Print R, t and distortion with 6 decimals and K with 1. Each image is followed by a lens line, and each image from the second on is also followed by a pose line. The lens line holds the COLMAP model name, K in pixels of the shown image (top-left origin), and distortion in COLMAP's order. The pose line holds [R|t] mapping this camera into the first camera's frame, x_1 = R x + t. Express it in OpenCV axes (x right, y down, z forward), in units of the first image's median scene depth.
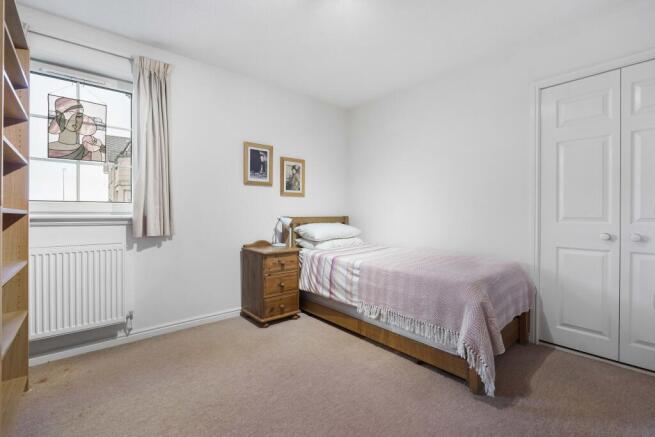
lens RADIAL K [[289.0, 0, 324.9], [0, 289.0, 216.4], [0, 0, 1]] dist [-0.002700, -0.000196]
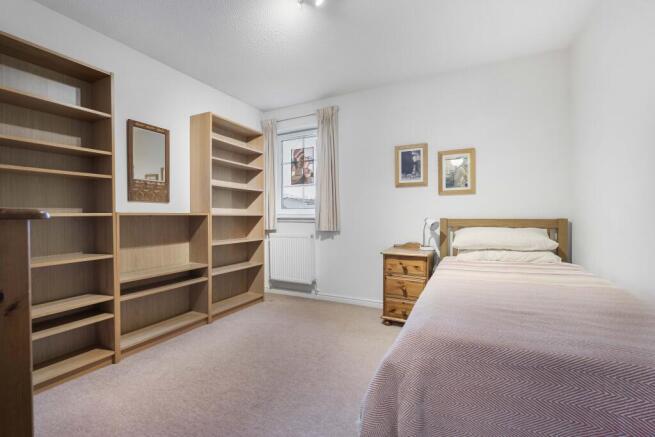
lens RADIAL K [[289.0, 0, 324.9], [0, 289.0, 216.4], [0, 0, 1]] dist [-0.002700, -0.000196]
pose [[0.378655, 0.007128, -0.925511, 0.597719], [-0.004206, 0.999973, 0.005980, -0.009648], [0.925528, 0.001628, 0.378675, 0.362742]]
